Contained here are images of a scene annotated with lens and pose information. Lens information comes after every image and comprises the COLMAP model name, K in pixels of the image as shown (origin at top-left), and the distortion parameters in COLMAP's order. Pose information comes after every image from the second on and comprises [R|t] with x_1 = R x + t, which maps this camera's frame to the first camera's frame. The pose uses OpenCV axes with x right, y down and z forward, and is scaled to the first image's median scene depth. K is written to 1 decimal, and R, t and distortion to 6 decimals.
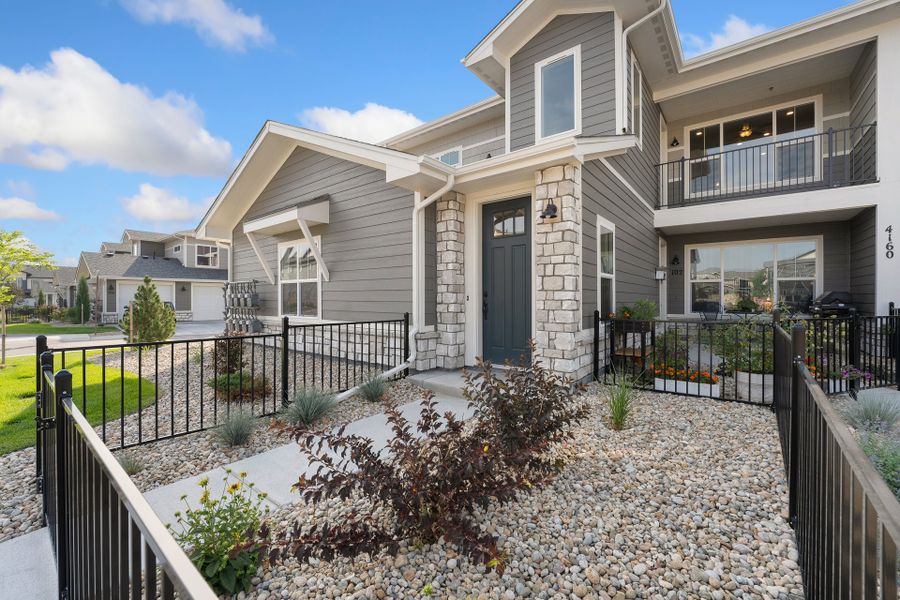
lens RADIAL K [[369.9, 0, 450.0], [0, 369.9, 300.0], [0, 0, 1]] dist [-0.028884, 0.000113]
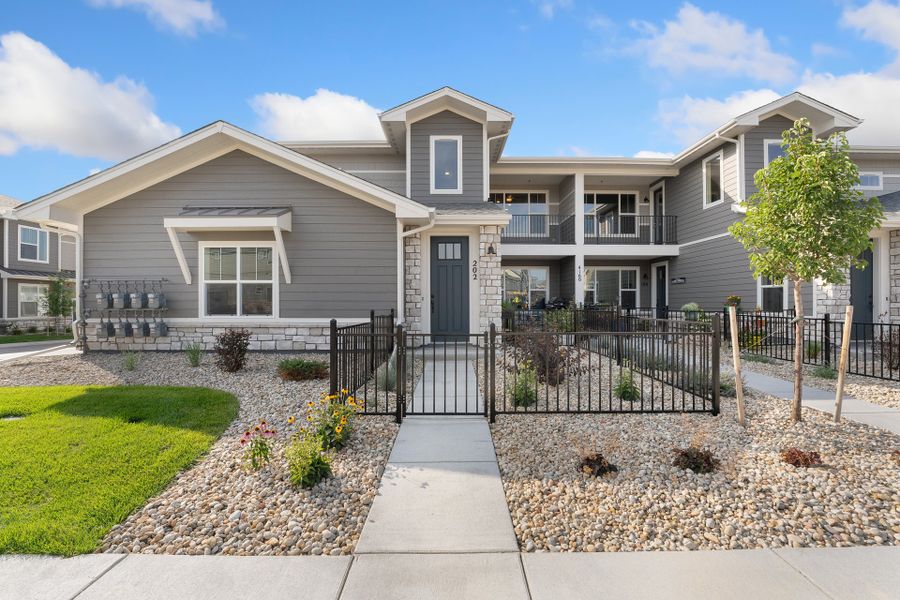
lens RADIAL K [[369.9, 0, 450.0], [0, 369.9, 300.0], [0, 0, 1]] dist [-0.028884, 0.000113]
pose [[0.771898, 0.005428, 0.635723, -0.664268], [0.003591, 0.999910, -0.012898, 0.015222], [-0.635736, 0.012239, 0.771810, -0.165302]]
